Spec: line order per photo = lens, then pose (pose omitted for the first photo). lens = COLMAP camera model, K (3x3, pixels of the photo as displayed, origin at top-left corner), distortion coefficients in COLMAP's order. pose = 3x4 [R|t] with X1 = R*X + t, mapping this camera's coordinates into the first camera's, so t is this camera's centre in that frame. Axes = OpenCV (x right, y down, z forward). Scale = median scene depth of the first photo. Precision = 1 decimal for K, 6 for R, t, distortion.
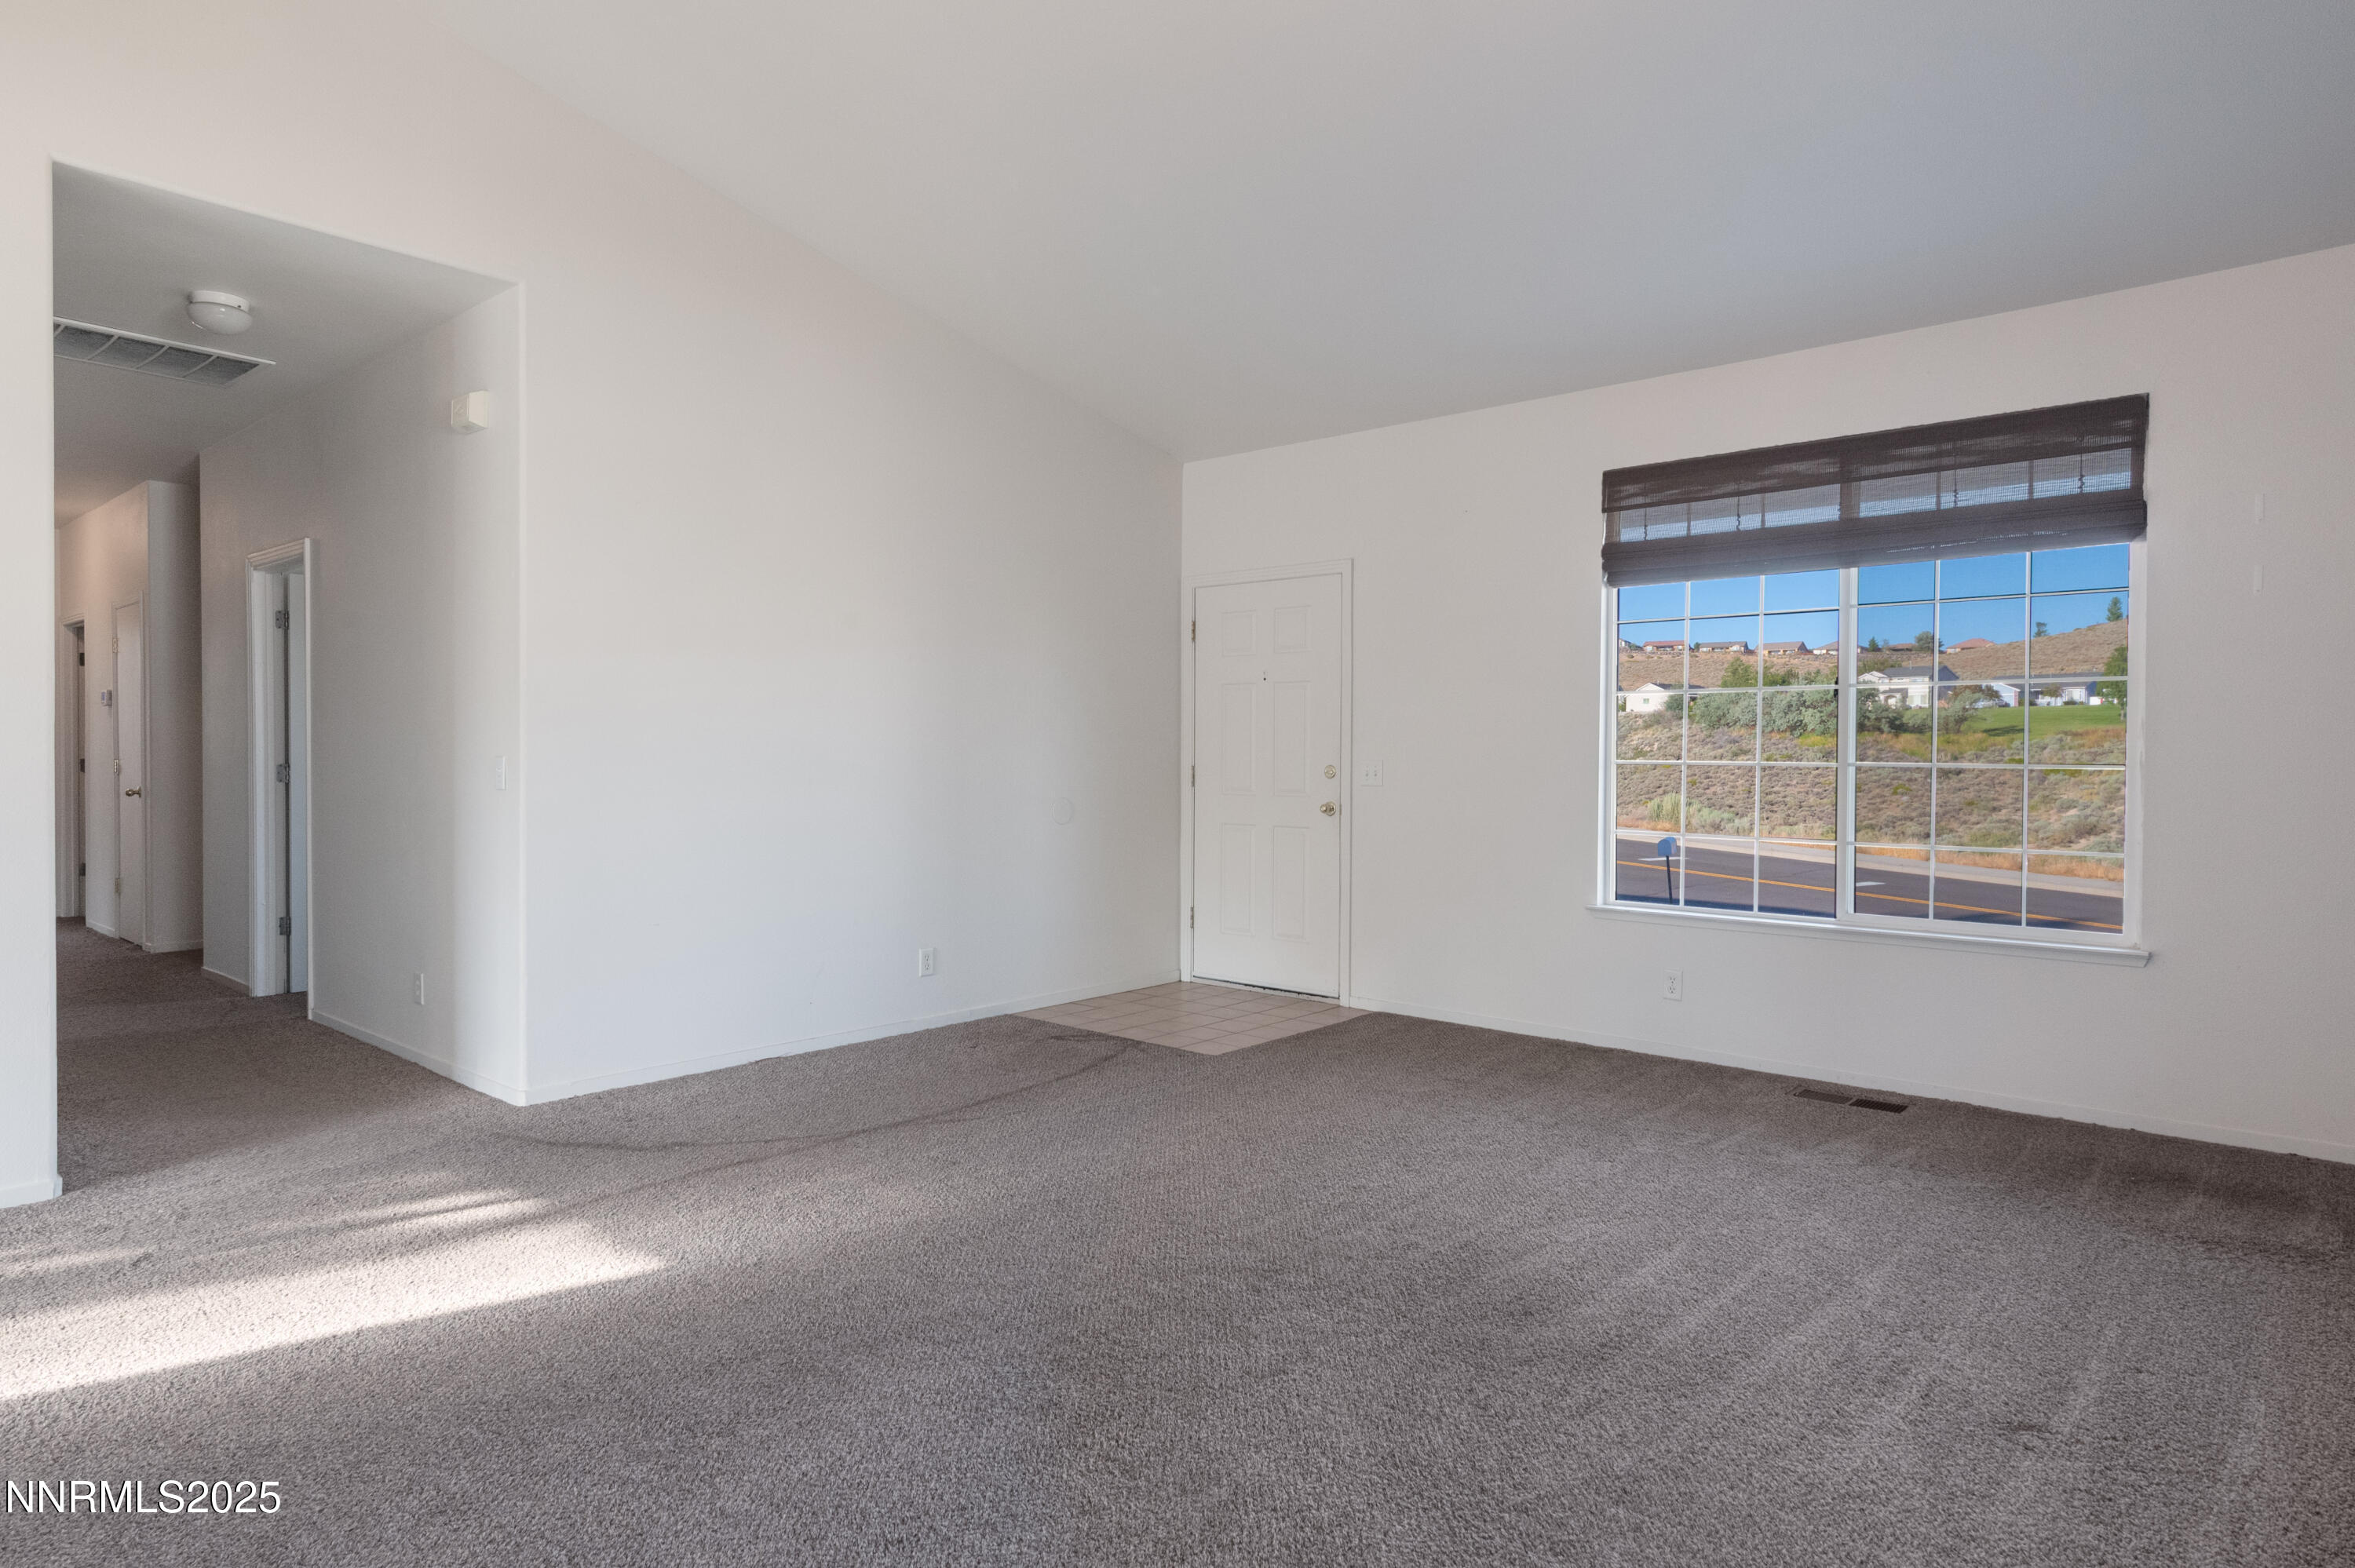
lens RADIAL K [[1330.0, 0, 1170.0], [0, 1330.0, 777.2], [0, 0, 1]] dist [0.006441, -0.000364]
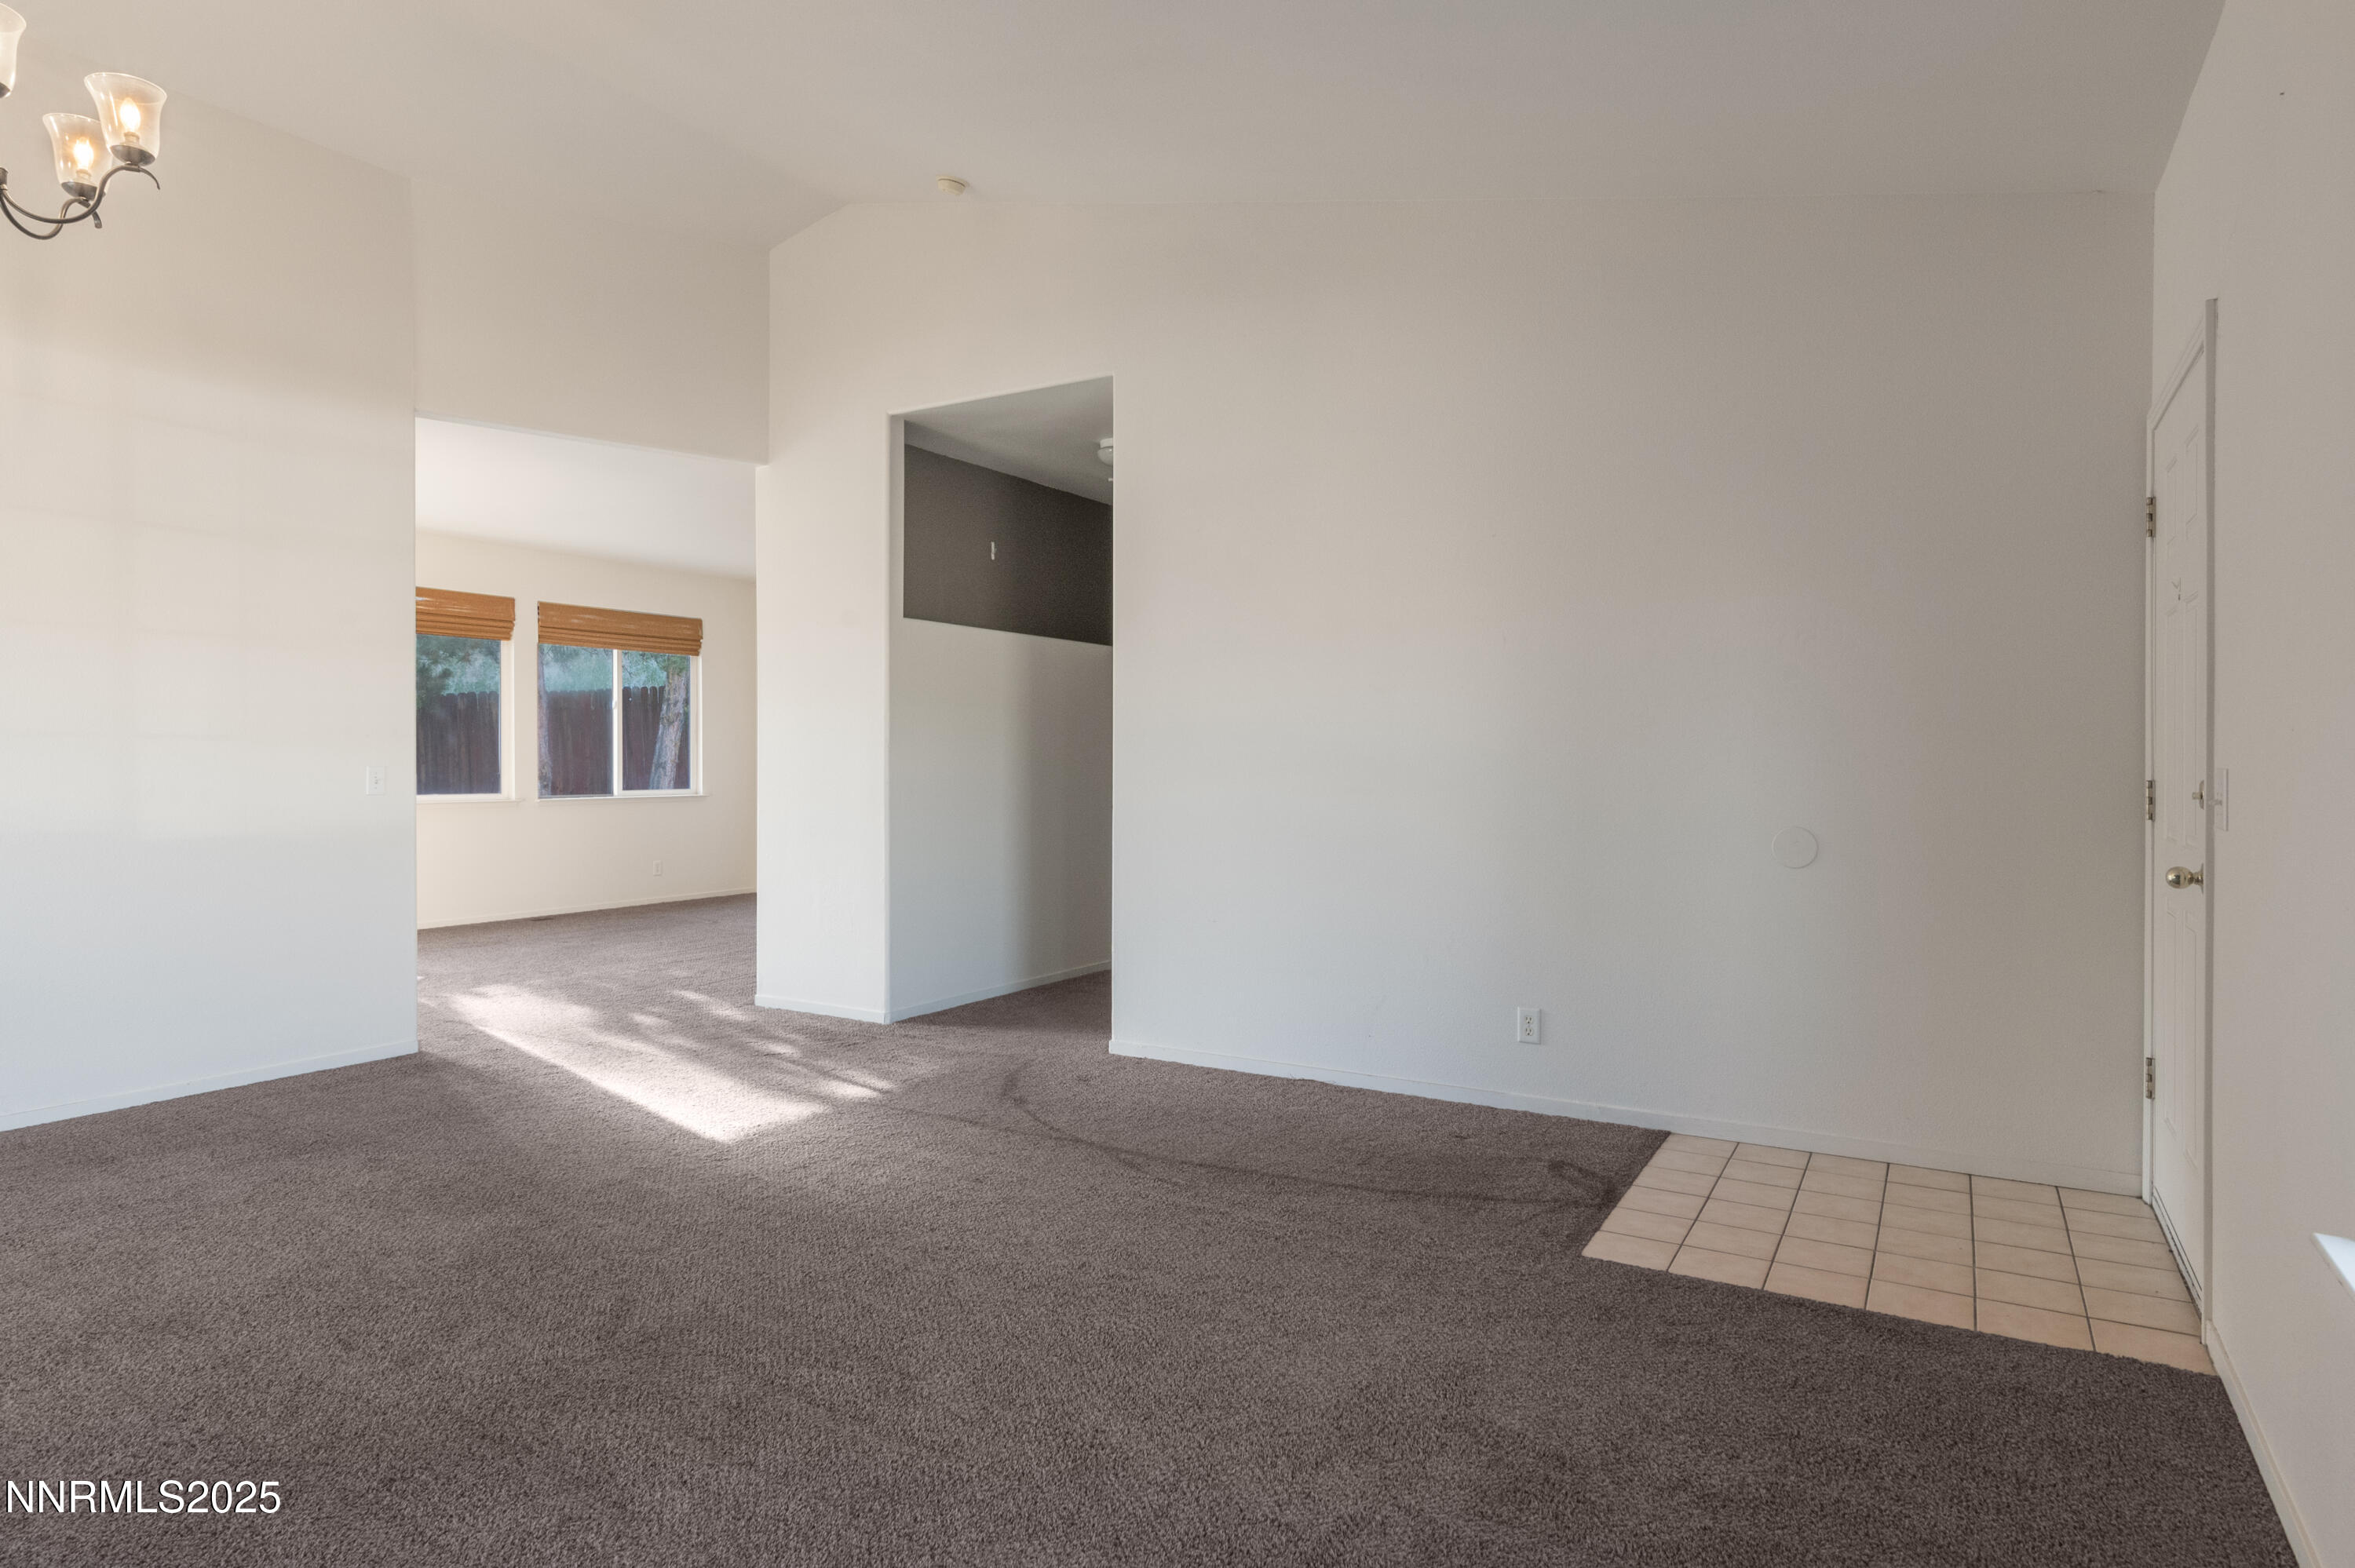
lens RADIAL K [[1330.0, 0, 1176.1], [0, 1330.0, 786.4], [0, 0, 1]] dist [0.006441, -0.000364]
pose [[0.174114, 0.010162, -0.984673, 0.584686], [-0.016710, 0.999833, 0.007364, -0.004278], [0.984584, 0.015171, 0.174255, 0.697188]]
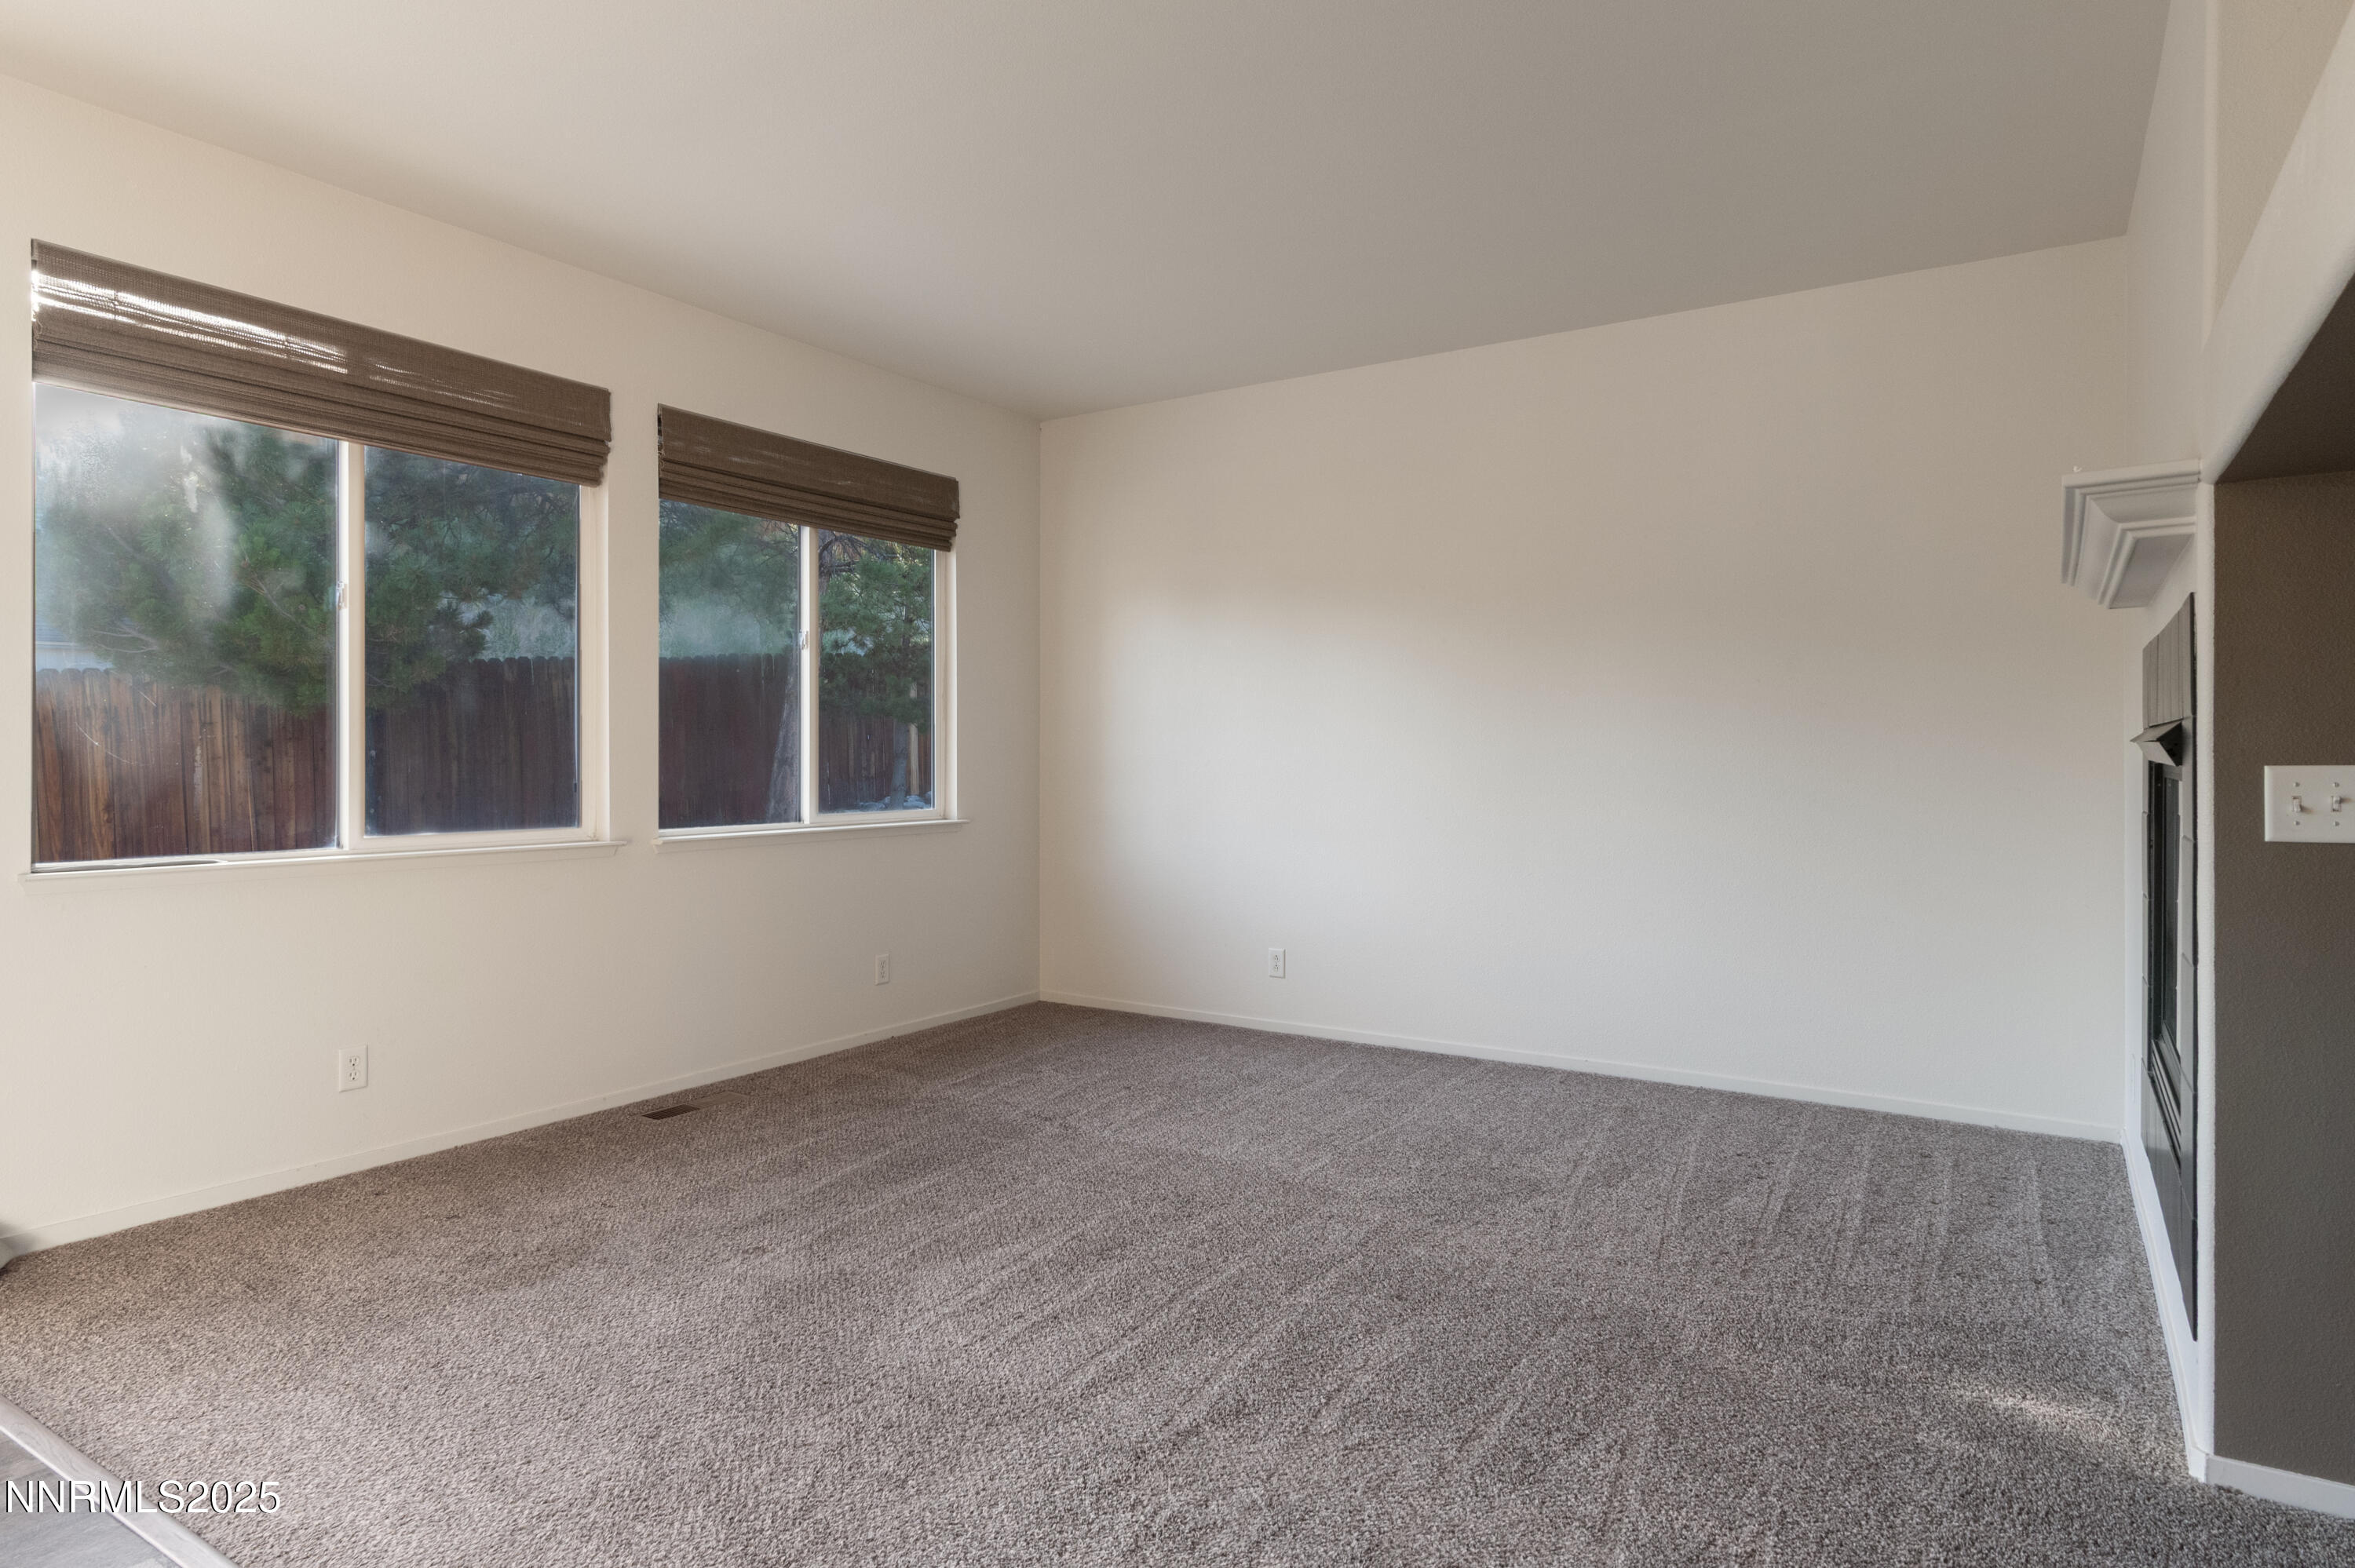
lens RADIAL K [[1330.0, 0, 1182.3], [0, 1330.0, 773.0], [0, 0, 1]] dist [0.006441, -0.000364]
pose [[0.143961, 0.003648, -0.989577, -0.514276], [-0.017203, 0.999851, 0.001184, -0.005427], [0.989434, 0.016854, 0.144002, 0.352434]]
